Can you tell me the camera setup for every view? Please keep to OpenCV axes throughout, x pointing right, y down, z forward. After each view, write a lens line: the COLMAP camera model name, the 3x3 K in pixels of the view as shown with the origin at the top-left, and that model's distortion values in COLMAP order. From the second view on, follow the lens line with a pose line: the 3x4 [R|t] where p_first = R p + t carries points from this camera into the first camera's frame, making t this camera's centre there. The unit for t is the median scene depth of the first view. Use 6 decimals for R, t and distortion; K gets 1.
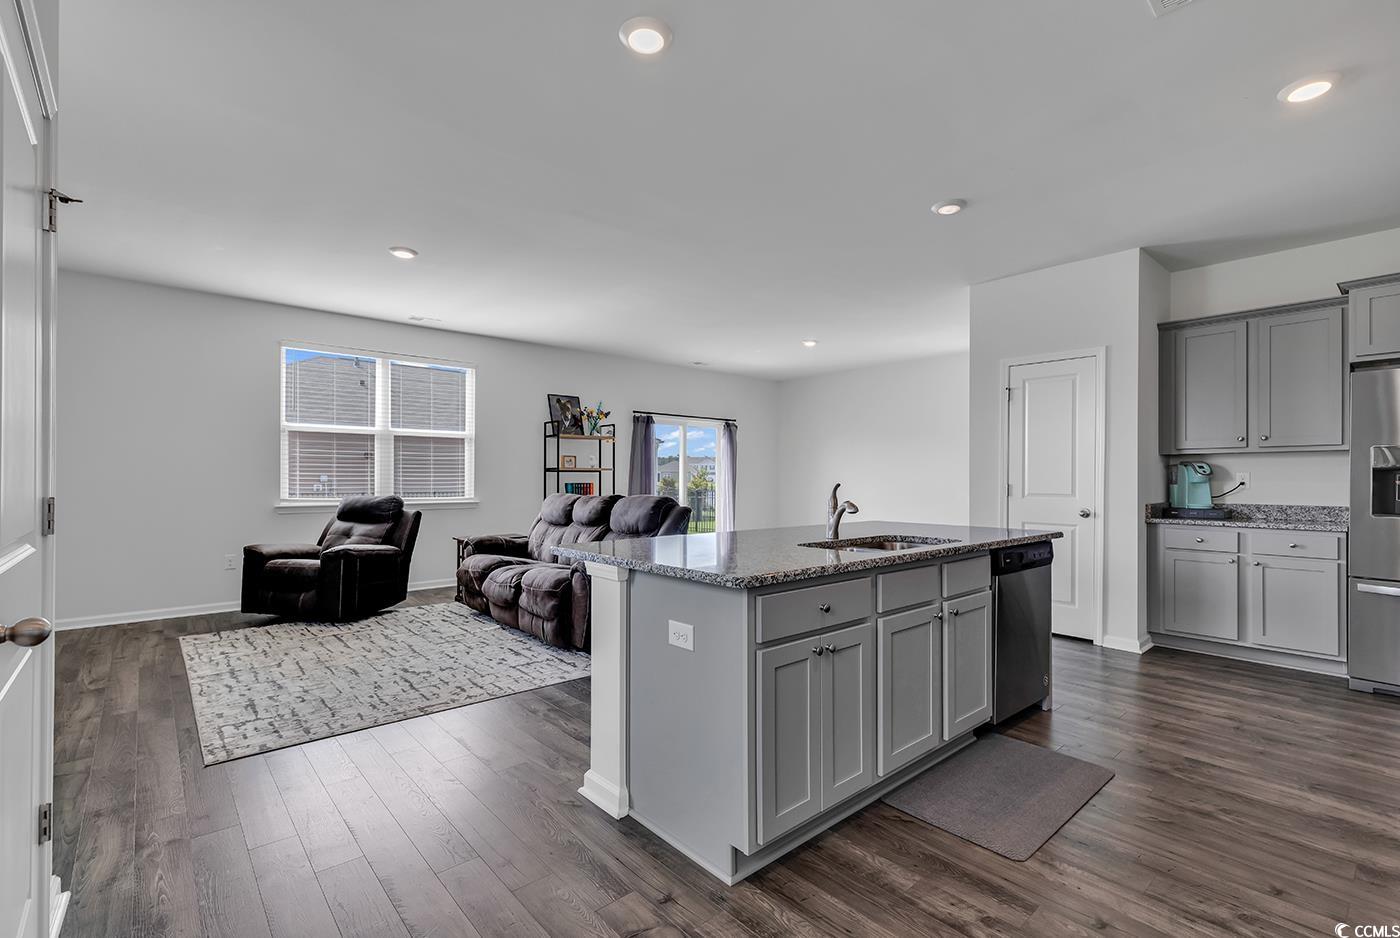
lens RADIAL K [[629.6, 0, 720.5], [0, 629.6, 479.1], [0, 0, 1]] dist [0.007732, -0.001956]
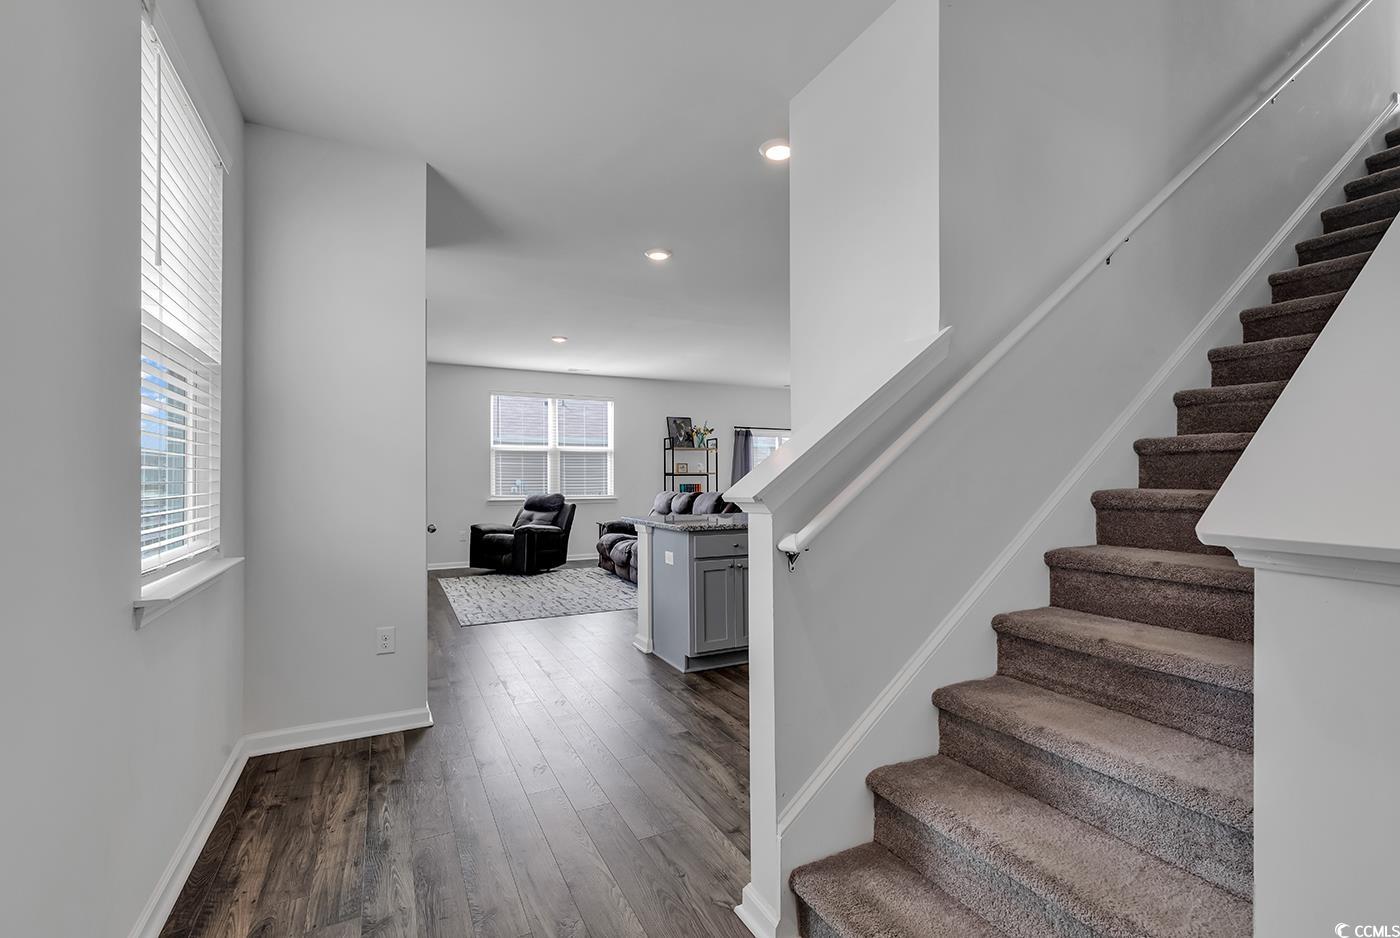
lens RADIAL K [[629.6, 0, 725.4], [0, 629.6, 477.3], [0, 0, 1]] dist [0.007732, -0.001956]
pose [[0.969772, -0.007985, -0.243883, 0.217155], [0.006586, 0.999957, -0.006550, 0.001480], [0.243925, 0.004746, 0.969783, -0.328229]]
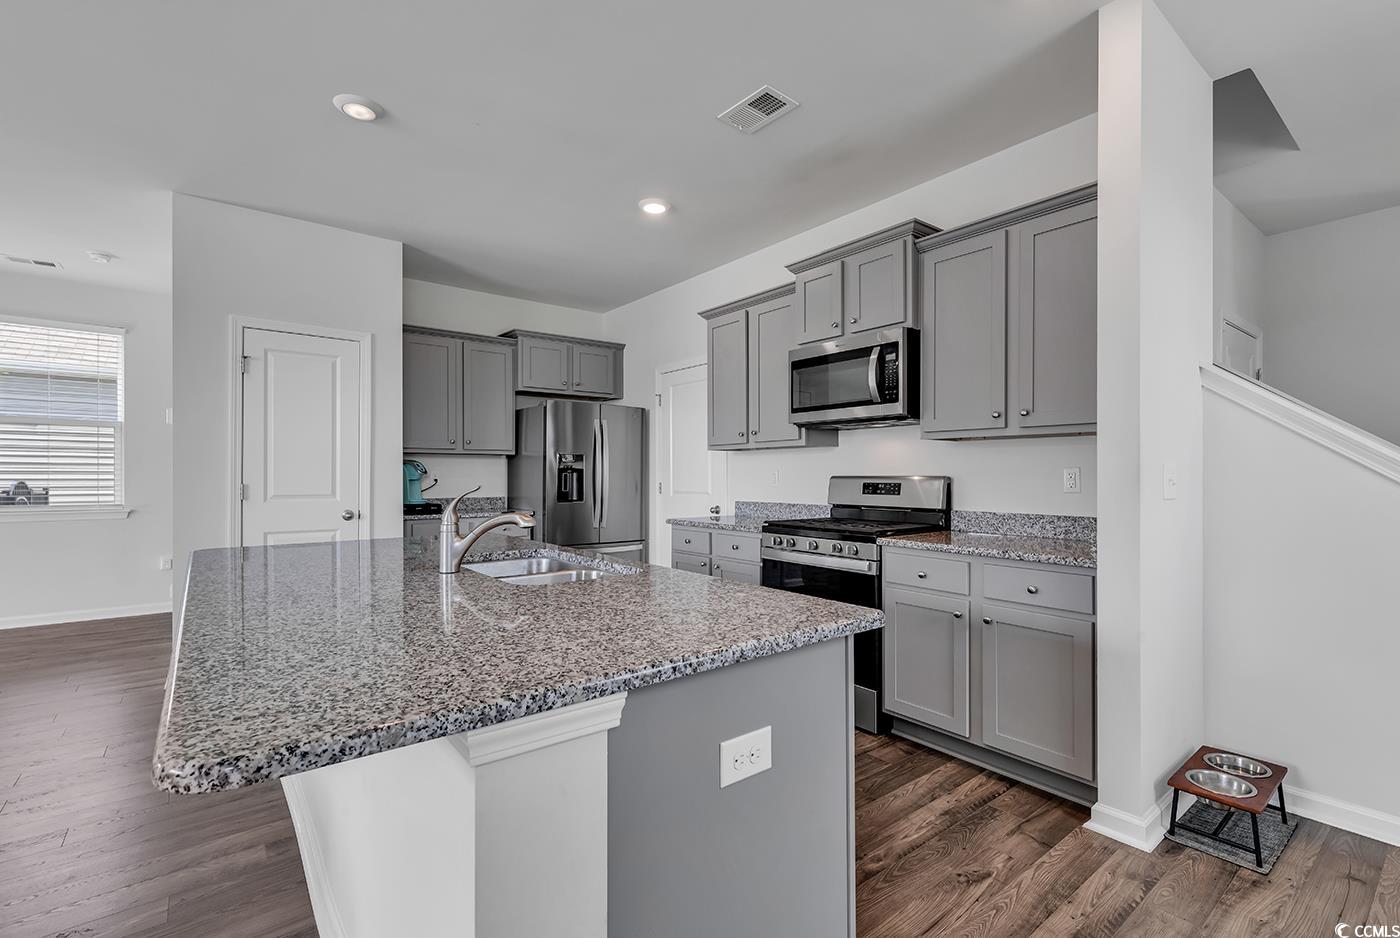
lens RADIAL K [[629.6, 0, 708.3], [0, 629.6, 478.8], [0, 0, 1]] dist [0.007732, -0.001956]
pose [[0.070026, -0.009371, 0.997501, -0.222093], [0.003206, 0.999953, 0.009169, -0.003099], [-0.997540, 0.002555, 0.070052, 0.348063]]
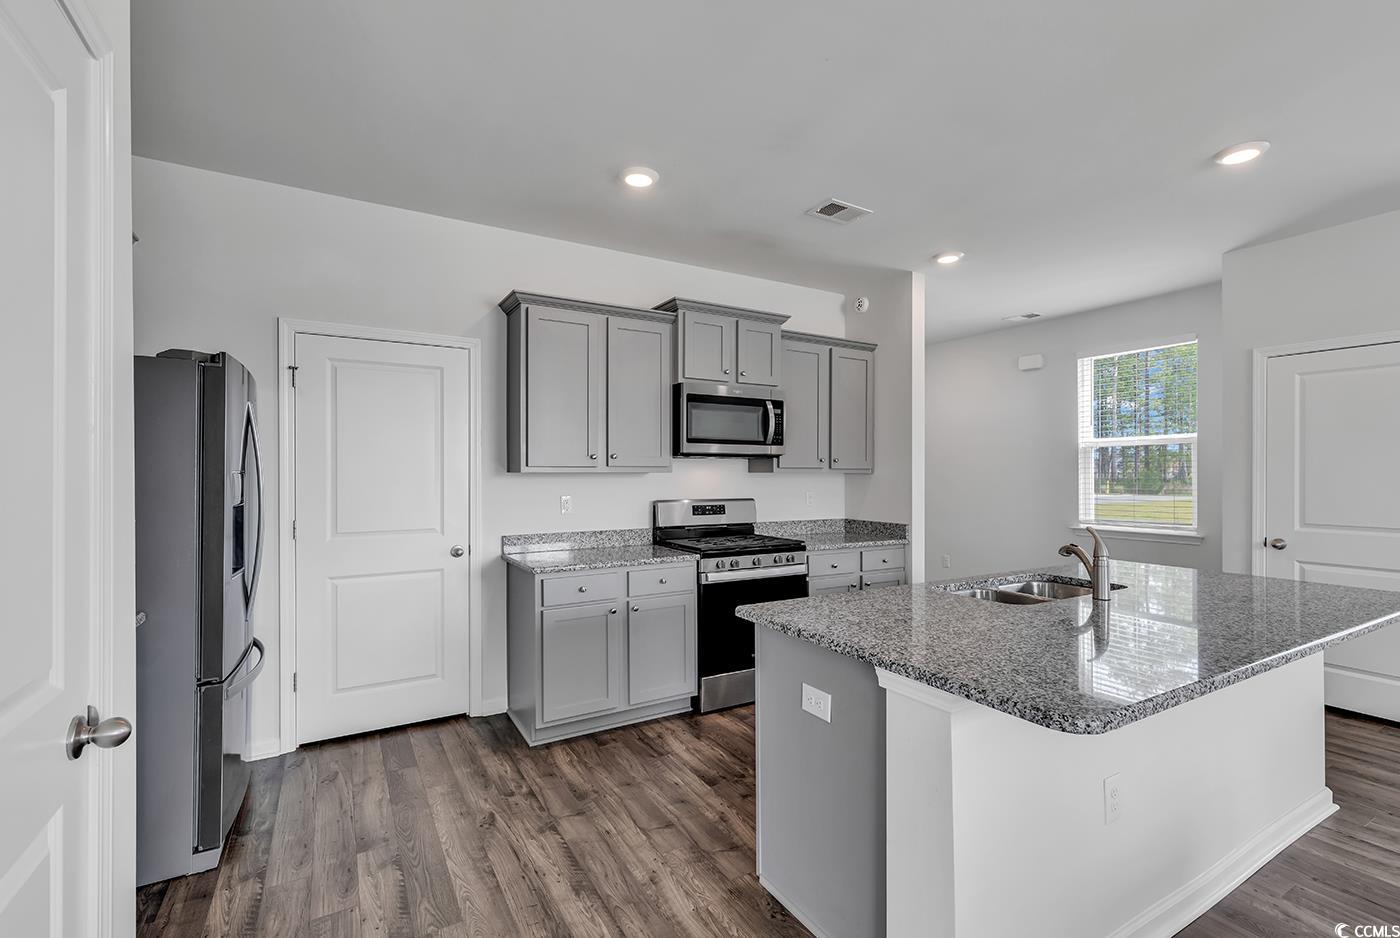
lens RADIAL K [[629.6, 0, 703.6], [0, 629.6, 472.7], [0, 0, 1]] dist [0.007732, -0.001956]
pose [[-0.978428, -0.002545, 0.206572, 0.241962], [-0.002594, 0.999997, 0.000037, -0.030043], [-0.206572, -0.000500, -0.978431, 0.926672]]
